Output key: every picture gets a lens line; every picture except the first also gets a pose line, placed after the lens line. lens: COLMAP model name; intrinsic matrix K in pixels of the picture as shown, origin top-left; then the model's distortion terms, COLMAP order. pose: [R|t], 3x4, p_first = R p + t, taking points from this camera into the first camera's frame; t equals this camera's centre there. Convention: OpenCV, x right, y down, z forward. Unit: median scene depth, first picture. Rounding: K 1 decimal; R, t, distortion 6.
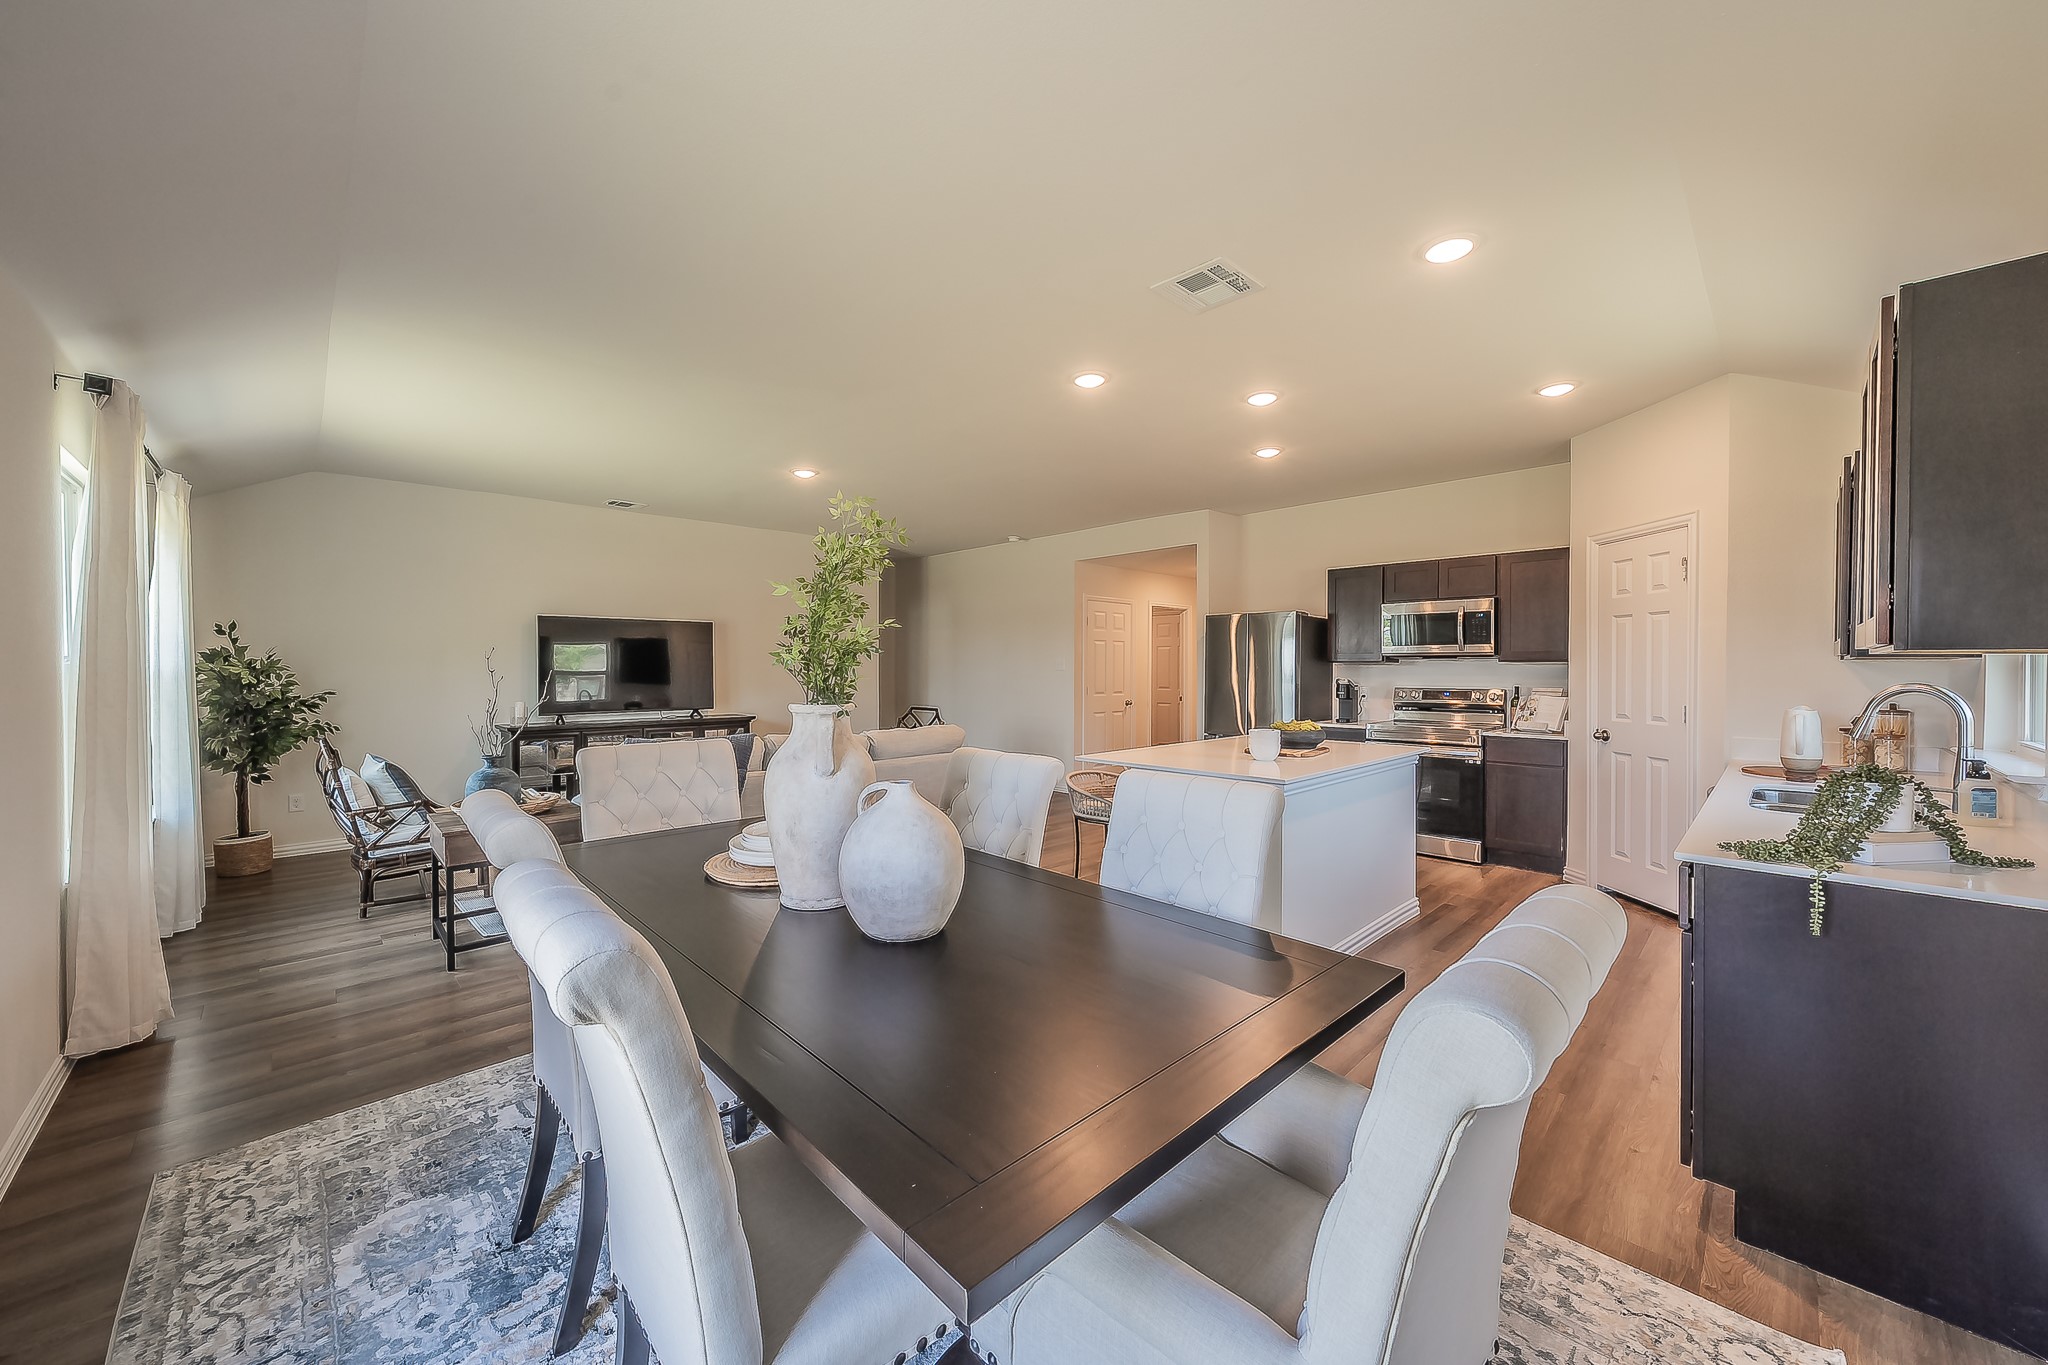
lens RADIAL K [[732.0, 0, 1009.0], [0, 732.0, 673.4], [0, 0, 1]] dist [0.001712, -0.000713]
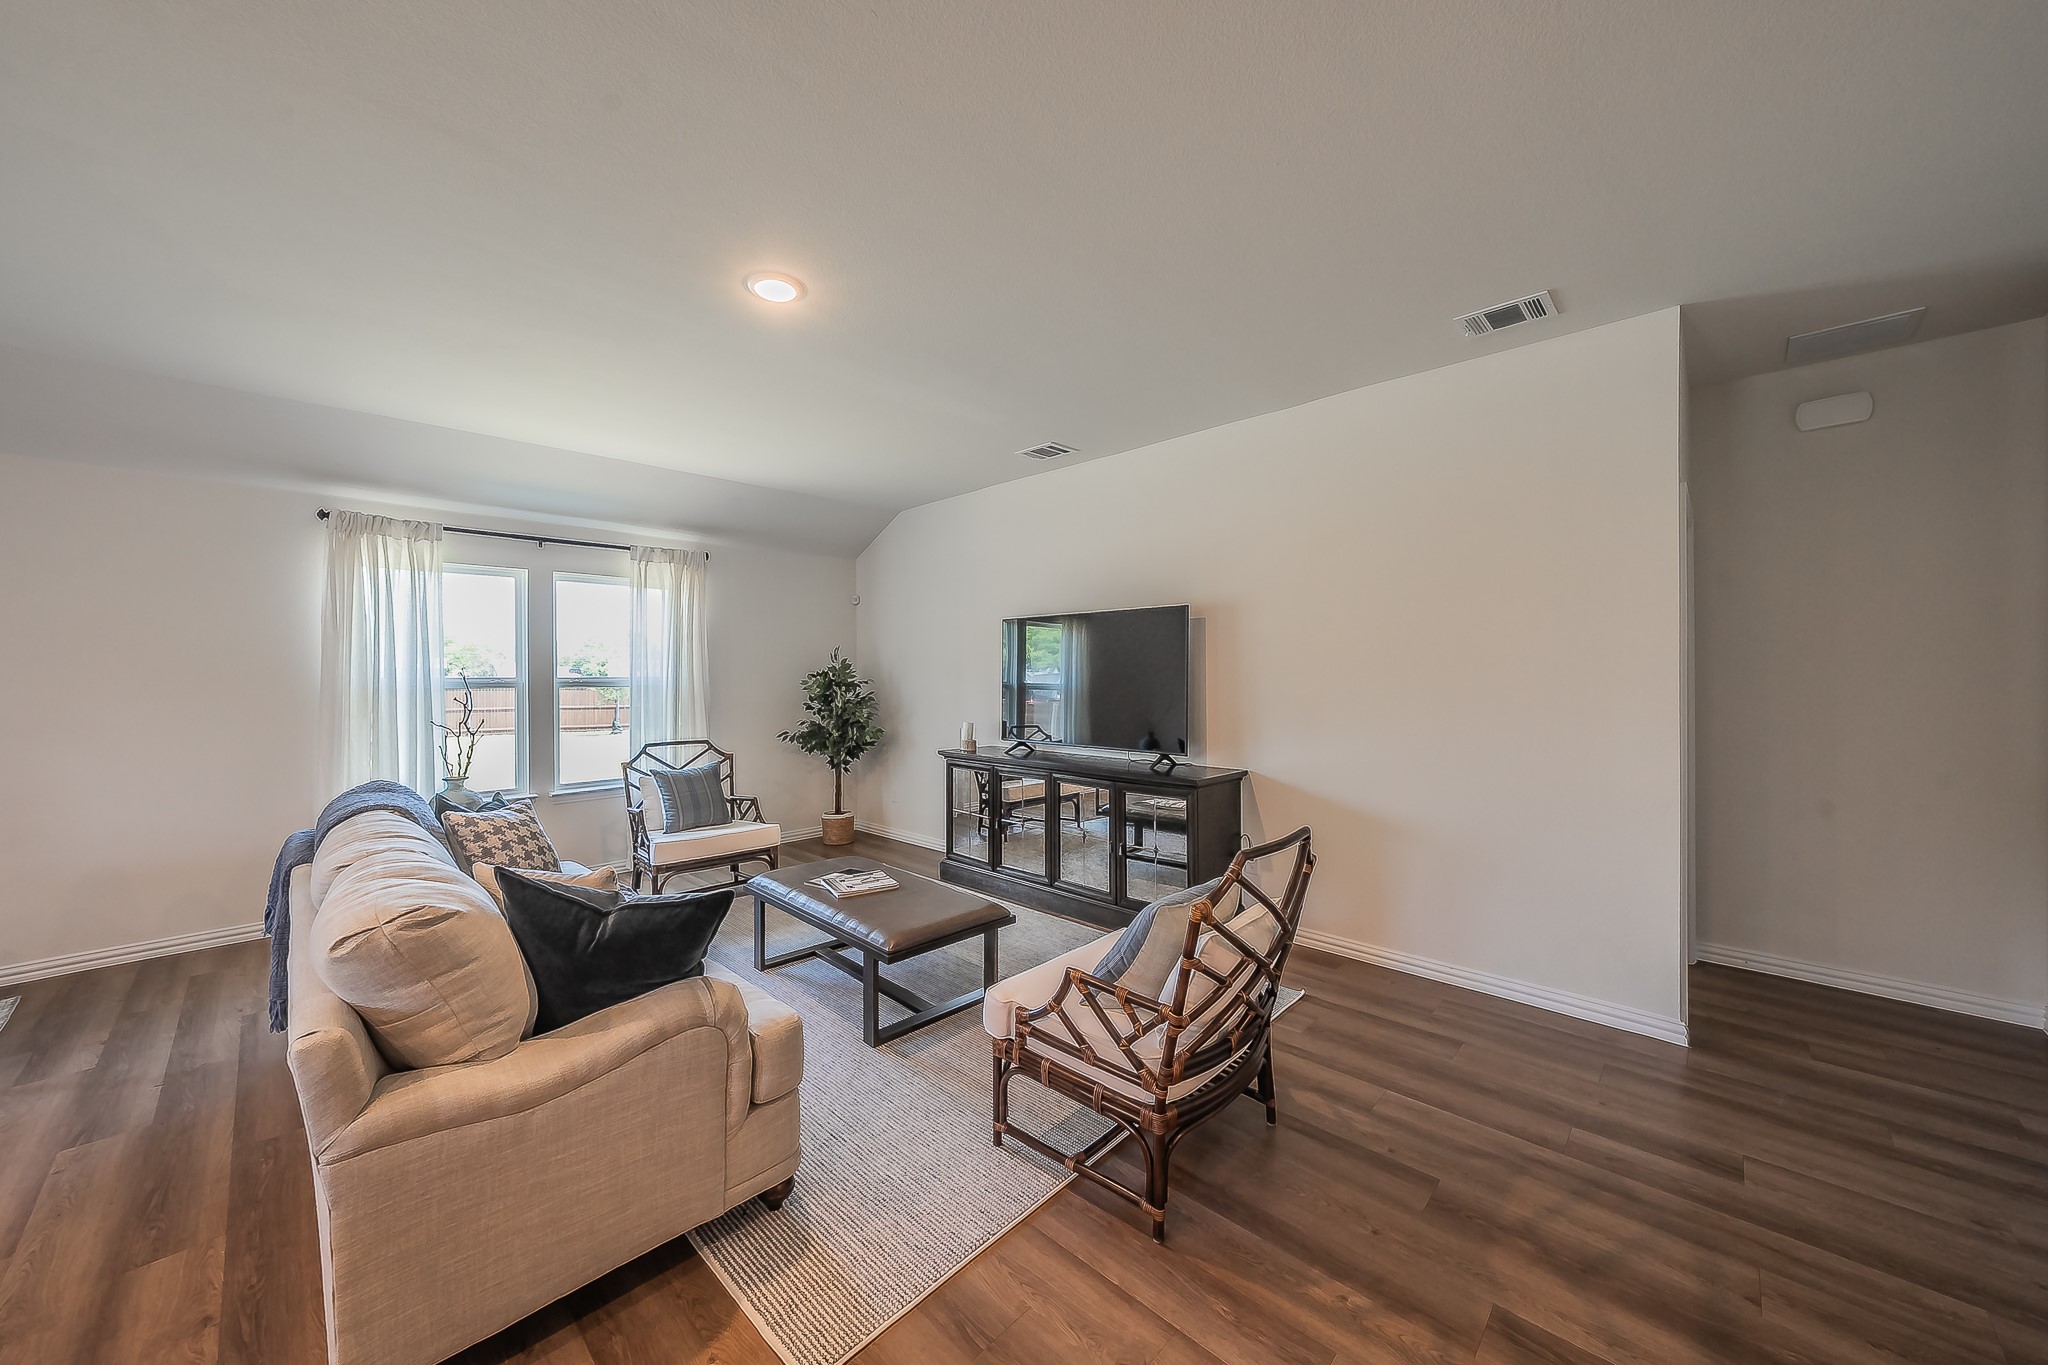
lens RADIAL K [[732.0, 0, 1010.3], [0, 732.0, 674.9], [0, 0, 1]] dist [0.001712, -0.000713]
pose [[0.032828, 0.004617, -0.999450, 0.198344], [-0.006892, 0.999967, 0.004393, -0.021305], [0.999437, 0.006744, 0.032859, 1.156755]]
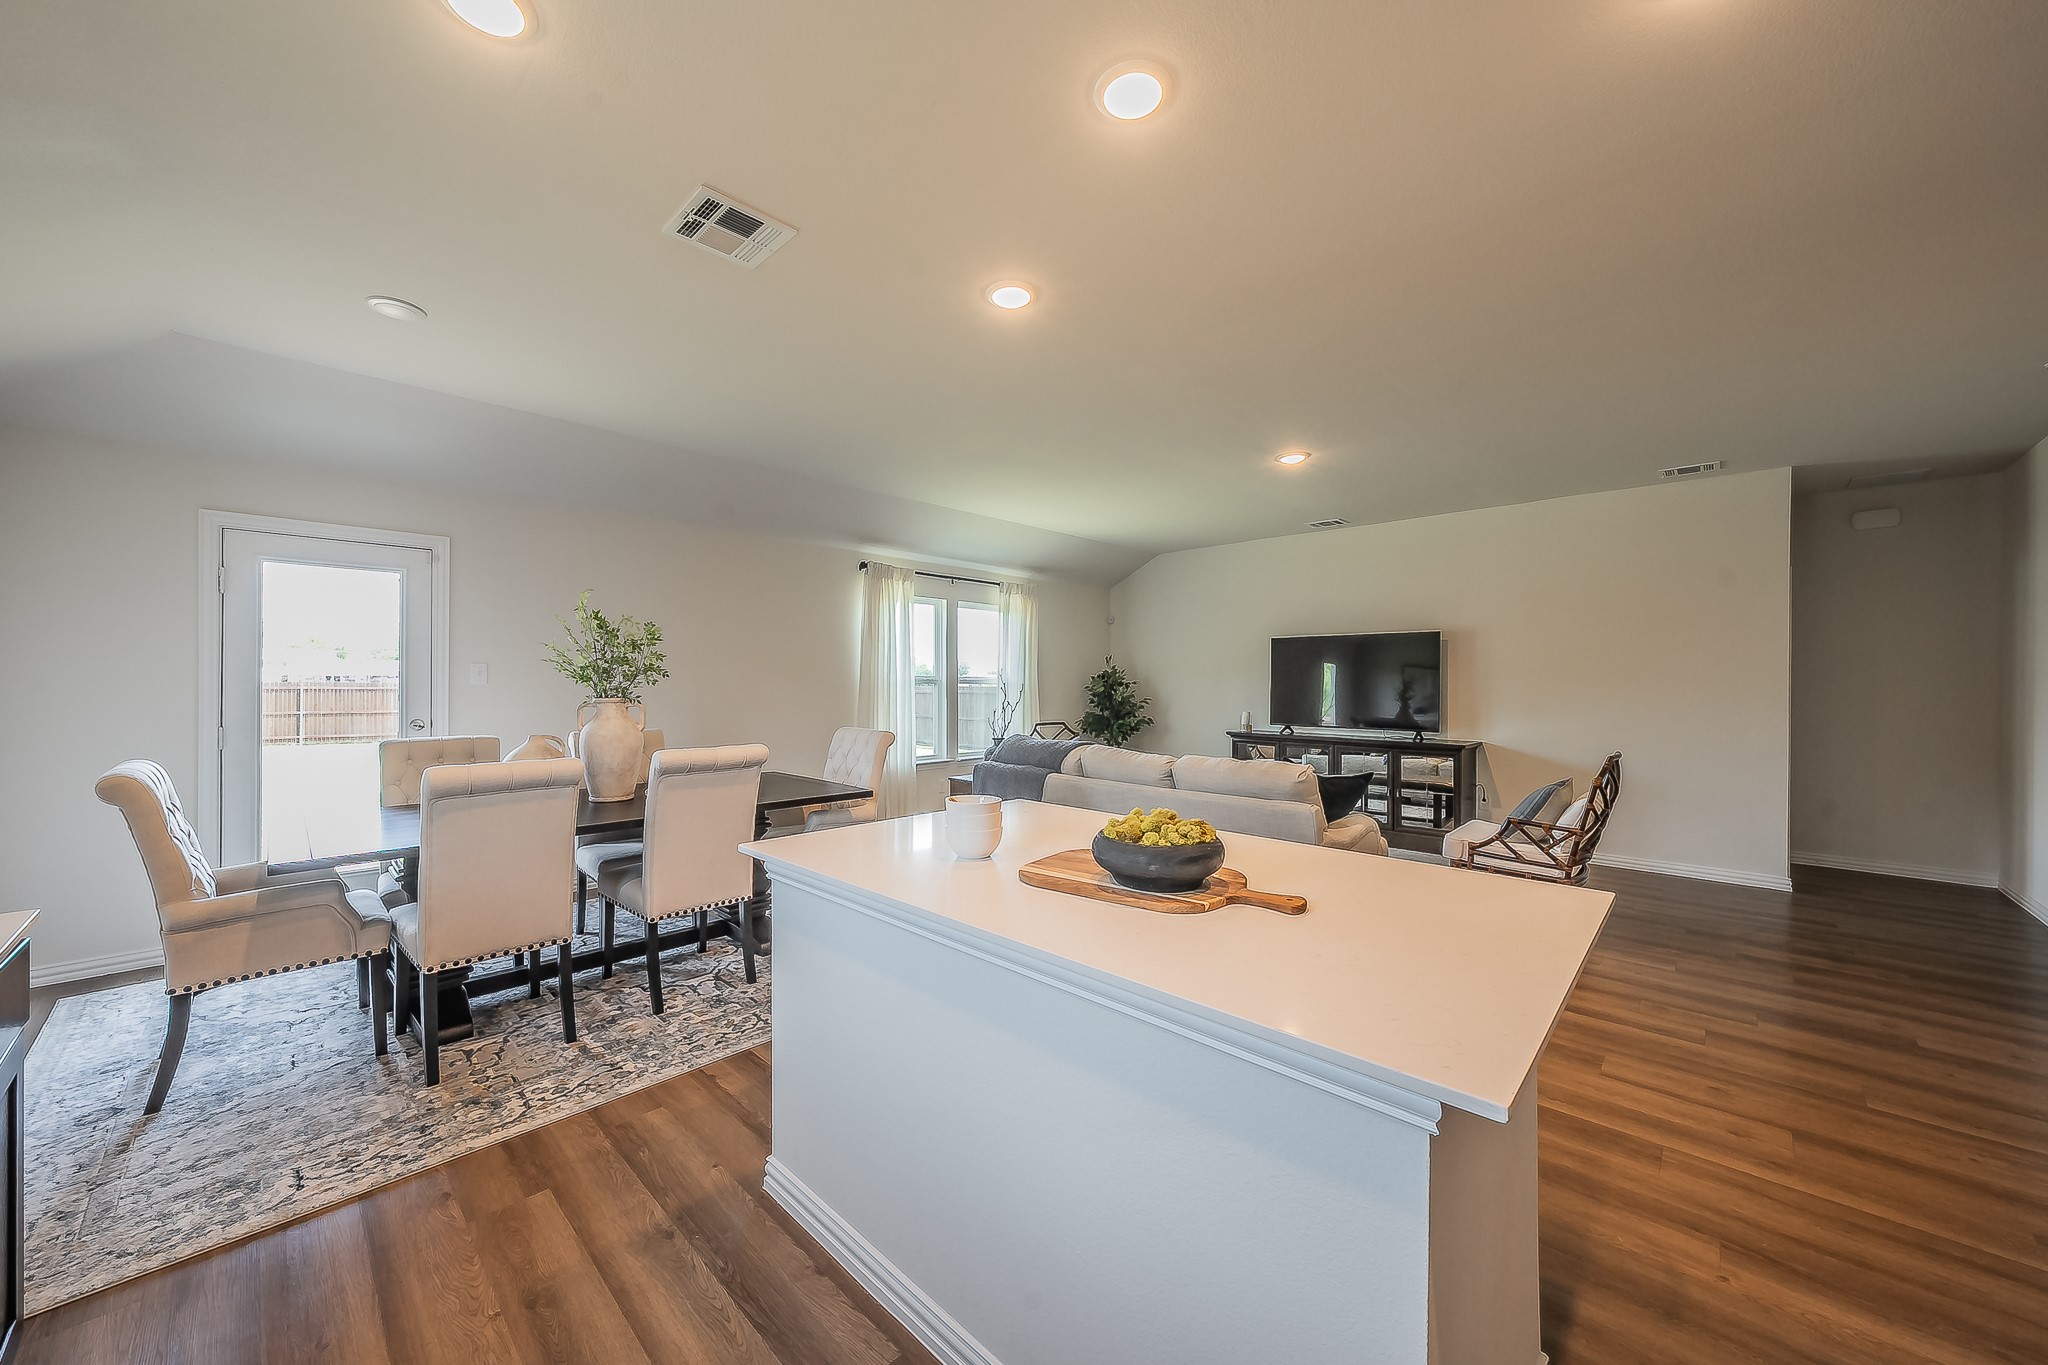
lens RADIAL K [[732.0, 0, 1028.7], [0, 732.0, 680.9], [0, 0, 1]] dist [0.001712, -0.000713]
pose [[0.033539, 0.000640, -0.999437, 0.572760], [-0.016538, 0.999863, 0.000085, -0.003995], [0.999301, 0.016526, 0.033545, 0.670573]]
